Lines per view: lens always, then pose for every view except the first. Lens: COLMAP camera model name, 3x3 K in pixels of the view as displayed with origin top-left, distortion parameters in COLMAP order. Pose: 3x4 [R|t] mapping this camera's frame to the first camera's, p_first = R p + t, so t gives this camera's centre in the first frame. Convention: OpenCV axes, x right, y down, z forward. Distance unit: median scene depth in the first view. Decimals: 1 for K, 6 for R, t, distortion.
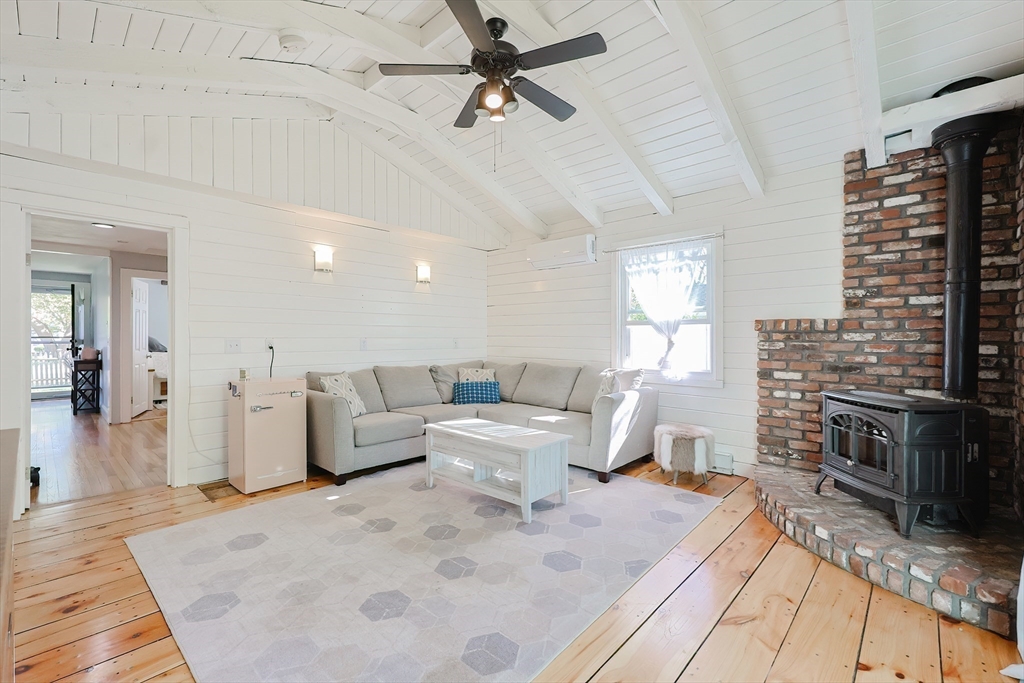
lens RADIAL K [[439.3, 0, 508.1], [0, 439.3, 340.9], [0, 0, 1]] dist [-0.002407, 0.000157]
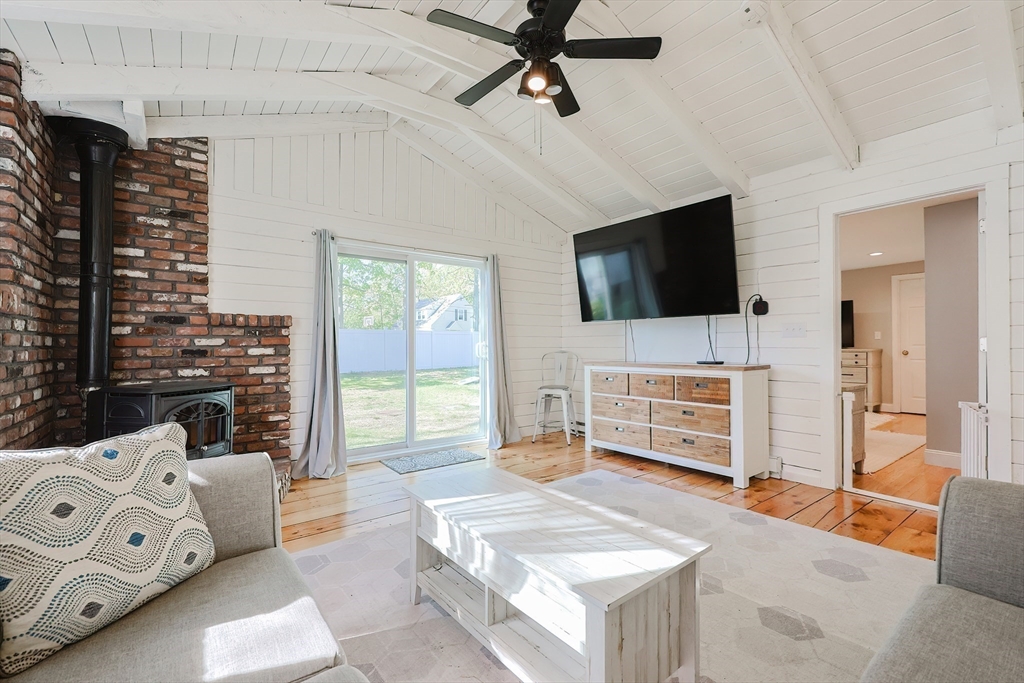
lens RADIAL K [[439.3, 0, 513.5], [0, 439.3, 345.9], [0, 0, 1]] dist [-0.002407, 0.000157]
pose [[-0.986749, 0.001406, 0.162247, -0.101429], [0.003460, 0.999917, 0.012380, 0.018763], [-0.162216, 0.012777, -0.986673, 1.561713]]
